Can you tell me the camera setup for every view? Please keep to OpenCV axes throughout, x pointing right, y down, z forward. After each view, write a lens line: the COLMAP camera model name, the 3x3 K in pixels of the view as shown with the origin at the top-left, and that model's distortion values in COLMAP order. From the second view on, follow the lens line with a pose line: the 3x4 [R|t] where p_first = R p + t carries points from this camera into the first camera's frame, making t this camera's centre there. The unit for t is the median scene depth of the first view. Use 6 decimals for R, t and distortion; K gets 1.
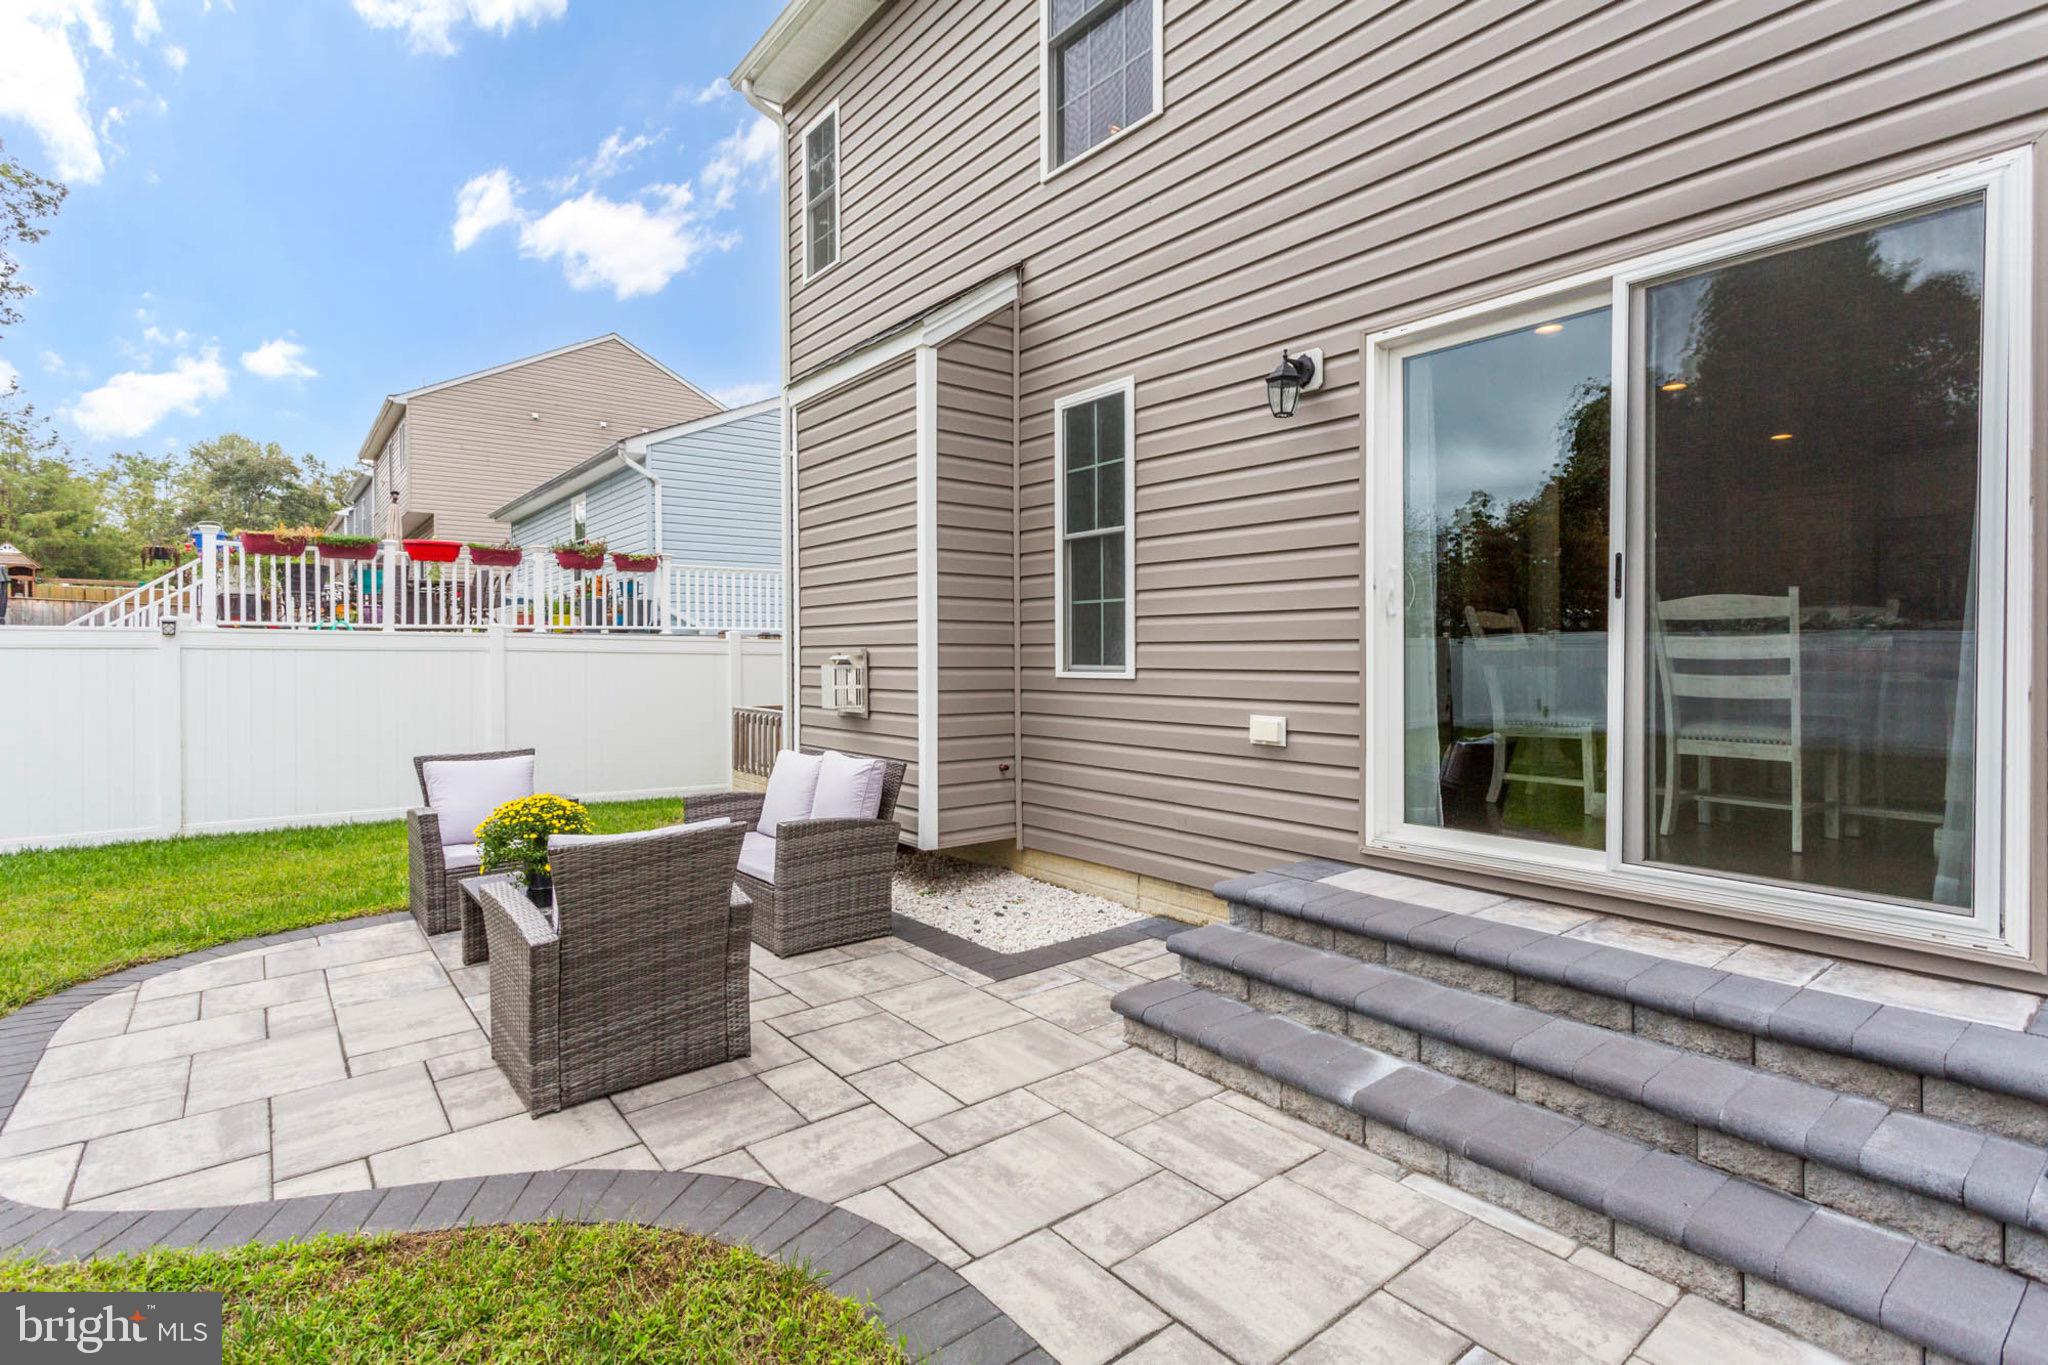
lens RADIAL K [[992.7, 0, 1021.2], [0, 992.7, 644.9], [0, 0, 1]] dist [-0.000323, -0.000826]
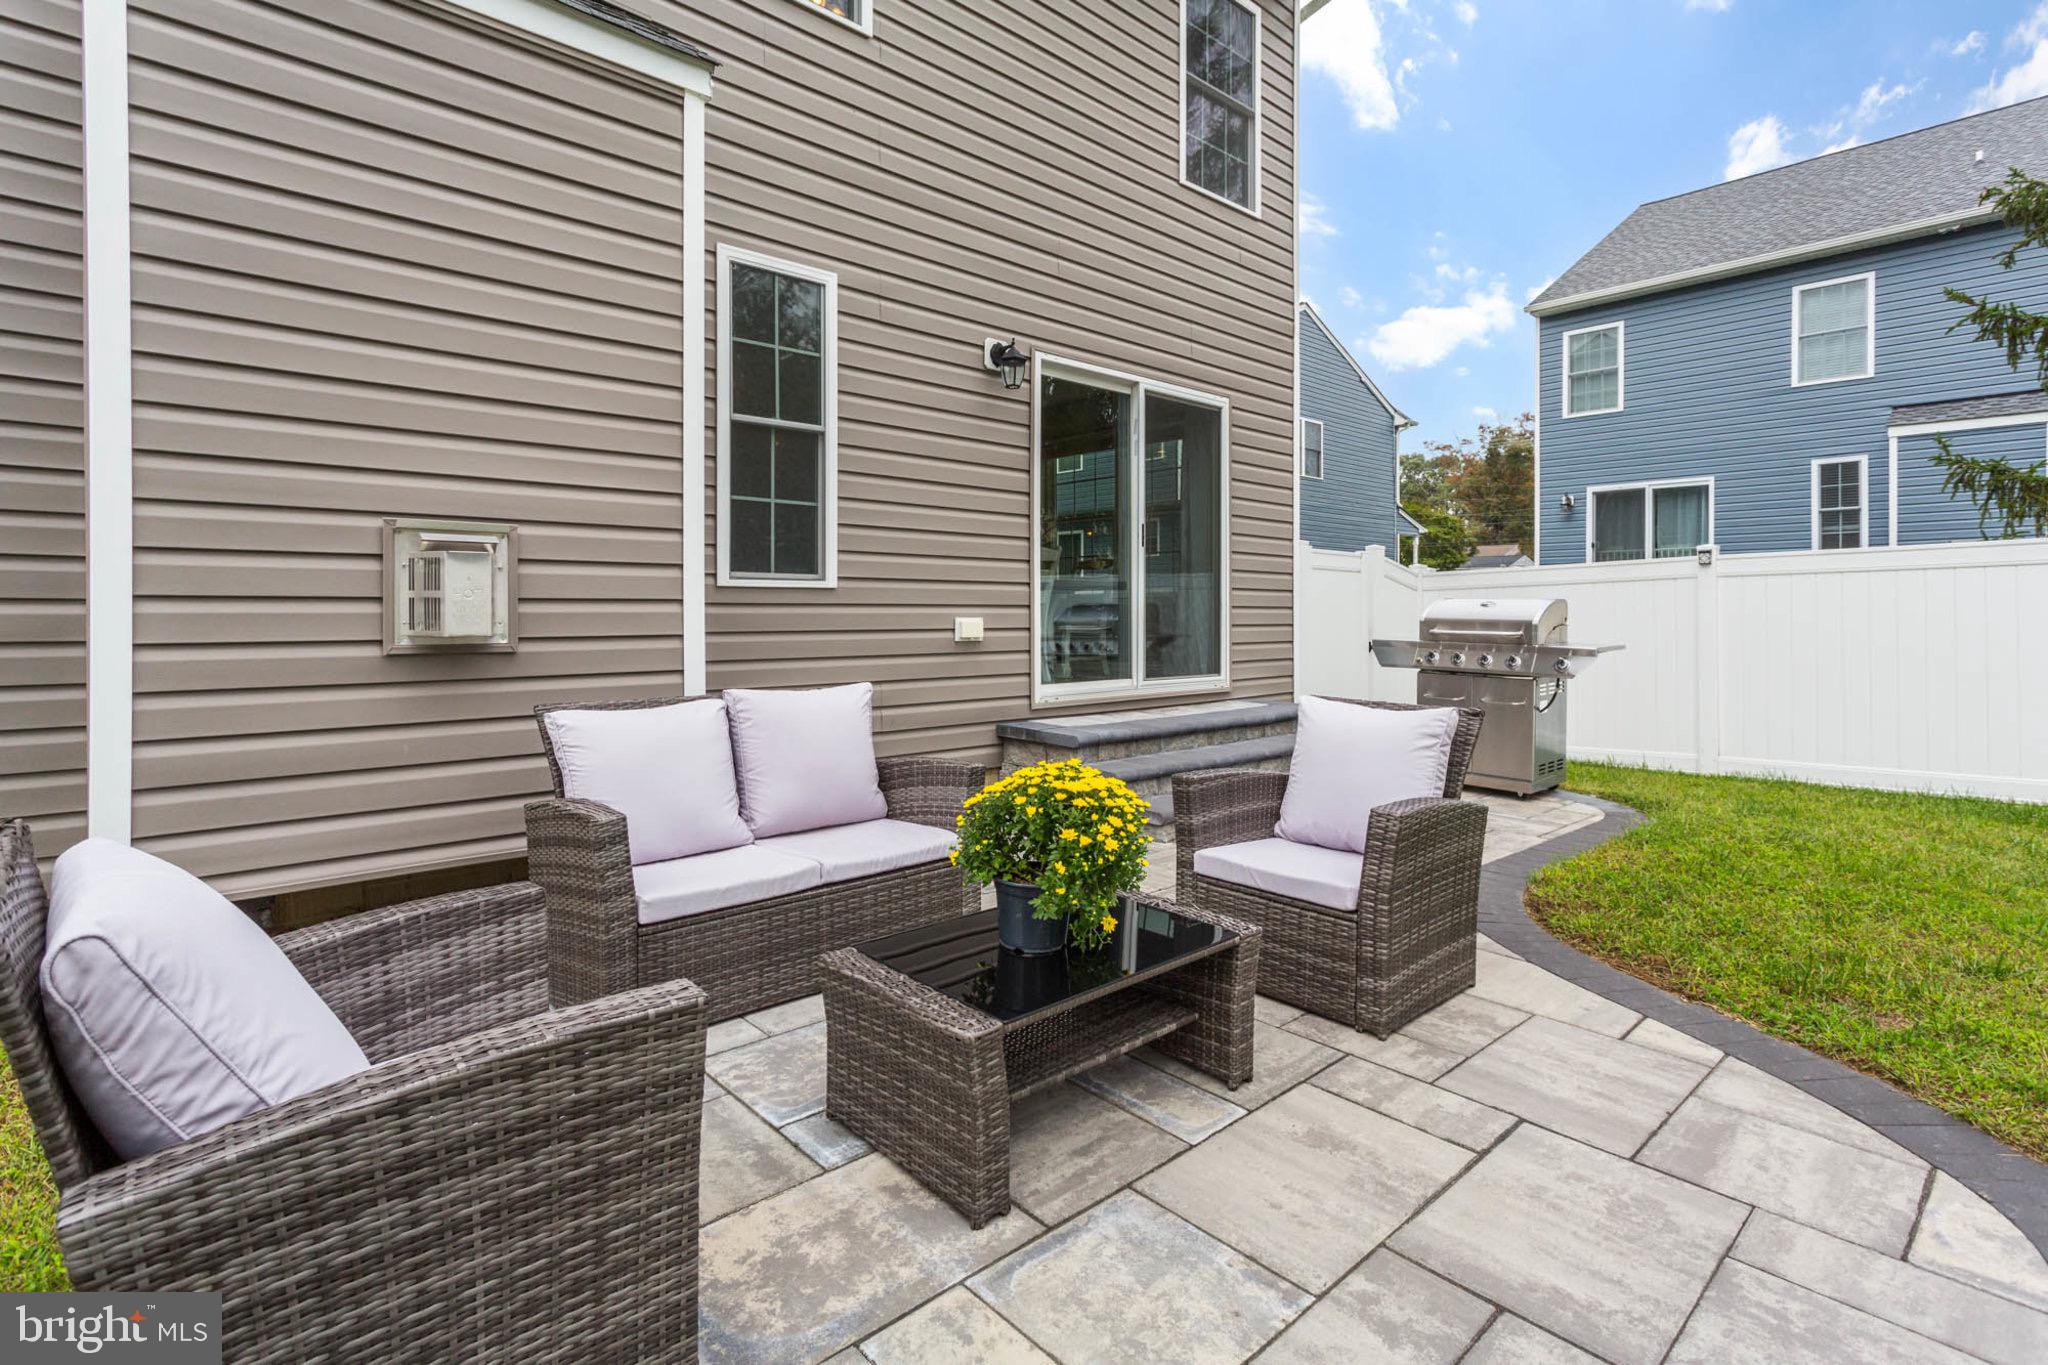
lens RADIAL K [[992.7, 0, 1008.6], [0, 992.7, 595.1], [0, 0, 1]] dist [-0.000323, -0.000826]
pose [[-0.069218, 0.023176, 0.997332, -0.842849], [-0.008677, 0.999678, -0.023833, 0.061443], [-0.997564, -0.010303, -0.068995, 0.883036]]
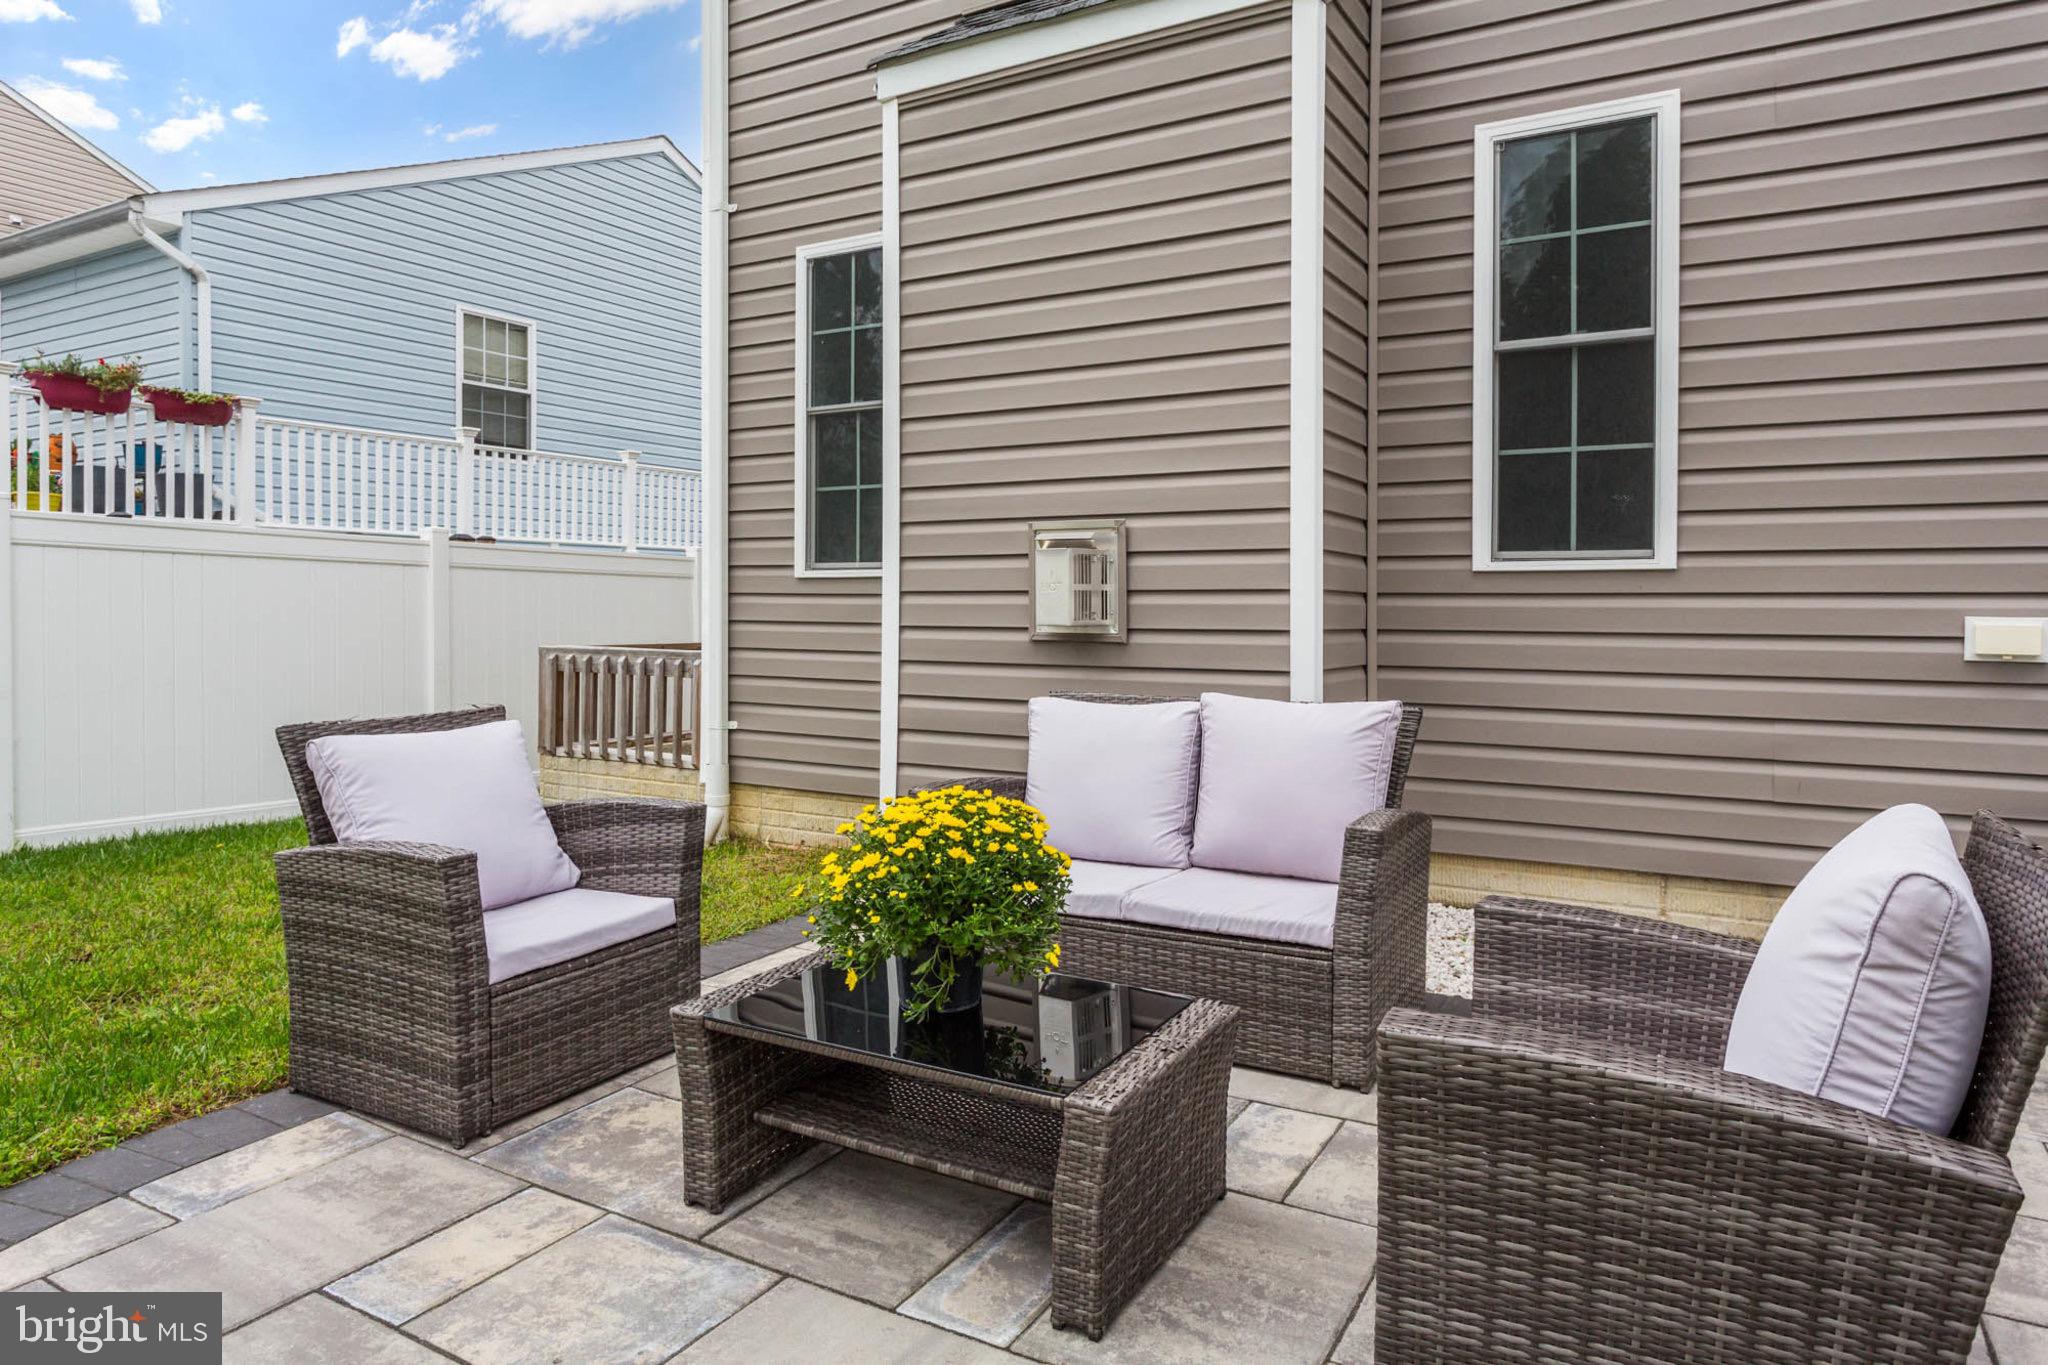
lens RADIAL K [[1252.3, 0, 1075.4], [0, 1252.3, 607.8], [0, 0, 1]] dist [-0.013432, -0.001134]
pose [[0.923091, 0.010406, 0.384441, -0.534942], [-0.013409, 0.999897, 0.005132, 0.058746], [-0.384348, -0.009893, 0.923135, 0.405828]]
